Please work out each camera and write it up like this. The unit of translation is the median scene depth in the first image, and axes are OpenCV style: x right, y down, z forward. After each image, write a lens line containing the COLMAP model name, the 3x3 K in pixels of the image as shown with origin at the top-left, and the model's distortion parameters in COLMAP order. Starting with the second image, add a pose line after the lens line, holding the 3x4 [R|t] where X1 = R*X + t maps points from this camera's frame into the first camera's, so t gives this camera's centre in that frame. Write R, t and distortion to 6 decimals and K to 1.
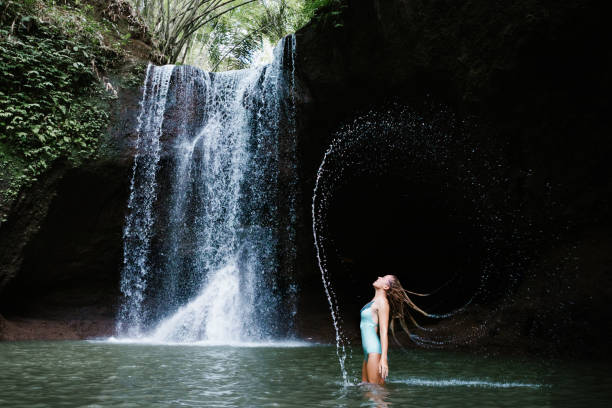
lens RADIAL K [[566.5, 0, 306.0], [0, 566.5, 195.6], [0, 0, 1]] dist [0.008125, 0.106170]
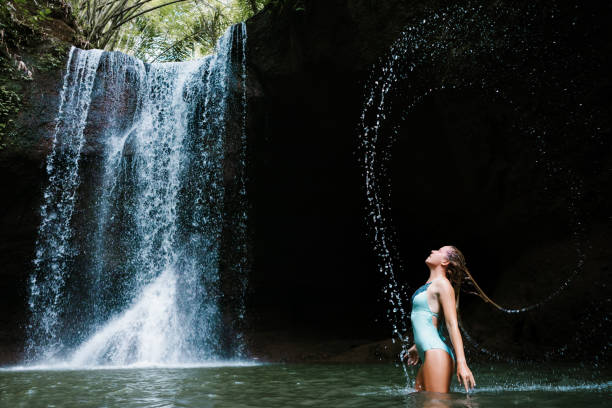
lens RADIAL K [[525.9, 0, 314.5], [0, 525.9, 204.6], [0, 0, 1]] dist [-0.005196, 0.058267]
pose [[0.980804, 0.018887, 0.194080, -0.065641], [-0.009288, 0.998693, -0.050250, 0.049881], [-0.194775, 0.047483, 0.979698, 0.147109]]
